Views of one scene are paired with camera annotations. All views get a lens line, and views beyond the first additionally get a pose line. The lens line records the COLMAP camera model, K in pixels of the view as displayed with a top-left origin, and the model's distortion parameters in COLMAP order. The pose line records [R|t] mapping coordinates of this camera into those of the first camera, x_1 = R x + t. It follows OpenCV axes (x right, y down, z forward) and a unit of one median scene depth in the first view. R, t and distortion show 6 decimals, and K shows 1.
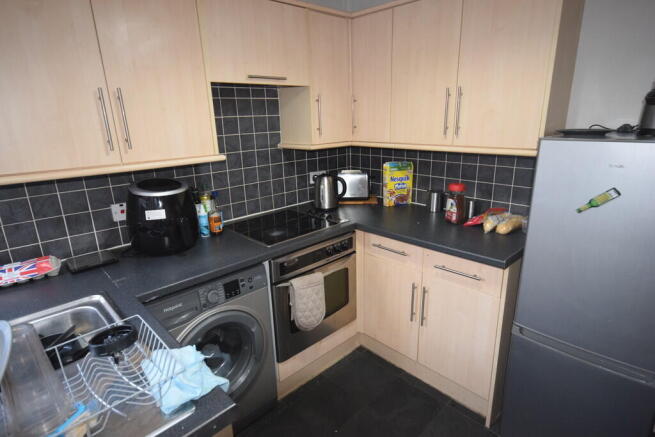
lens RADIAL K [[361.6, 0, 327.5], [0, 361.6, 218.5], [0, 0, 1]] dist [0.001576, 0.000589]
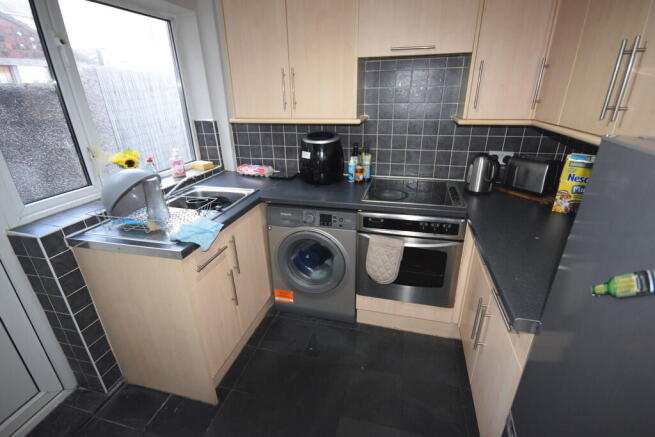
lens RADIAL K [[305.9, 0, 327.5], [0, 305.9, 218.5], [0, 0, 1]] dist [0.000482, 0.000182]
pose [[0.518658, 0.346531, -0.781607, 0.600599], [-0.233984, 0.936810, 0.260075, -0.105087], [0.822342, 0.047993, 0.566966, 0.333394]]
